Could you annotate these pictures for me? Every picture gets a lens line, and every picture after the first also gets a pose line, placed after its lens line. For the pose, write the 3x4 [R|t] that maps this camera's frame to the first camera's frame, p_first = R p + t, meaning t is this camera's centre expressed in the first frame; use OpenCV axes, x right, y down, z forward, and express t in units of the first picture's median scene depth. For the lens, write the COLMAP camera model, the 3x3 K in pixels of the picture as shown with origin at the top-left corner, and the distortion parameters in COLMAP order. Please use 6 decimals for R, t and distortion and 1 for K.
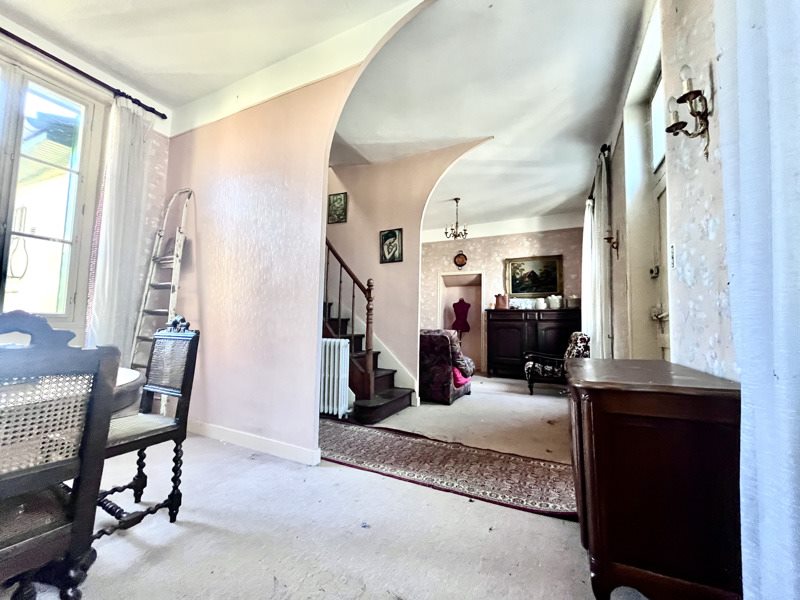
lens RADIAL K [[321.5, 0, 399.2], [0, 321.5, 302.7], [0, 0, 1]] dist [-0.002994, -0.000050]
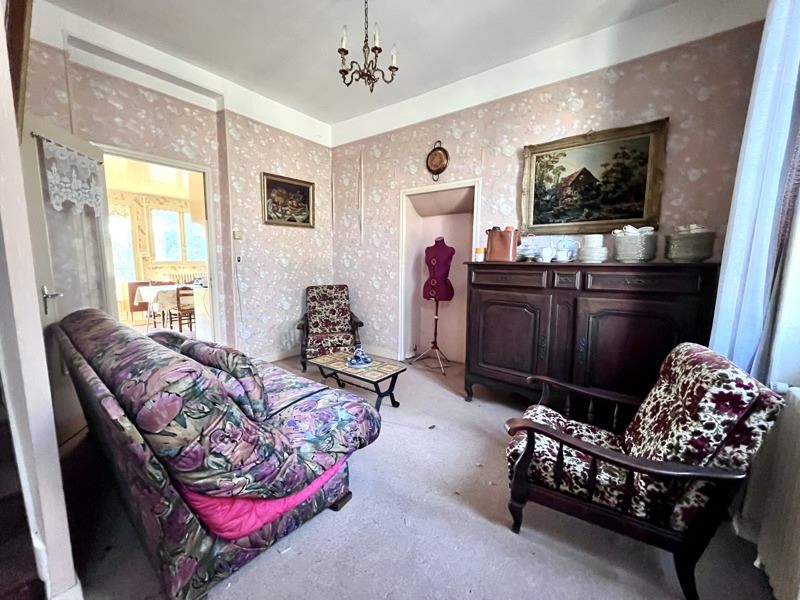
lens RADIAL K [[321.5, 0, 402.6], [0, 321.5, 298.8], [0, 0, 1]] dist [-0.002994, -0.000050]
pose [[0.981047, 0.013660, -0.193287, 0.260639], [0.021356, 0.983813, 0.177922, -0.010816], [0.192589, -0.178678, 0.964875, 0.506706]]
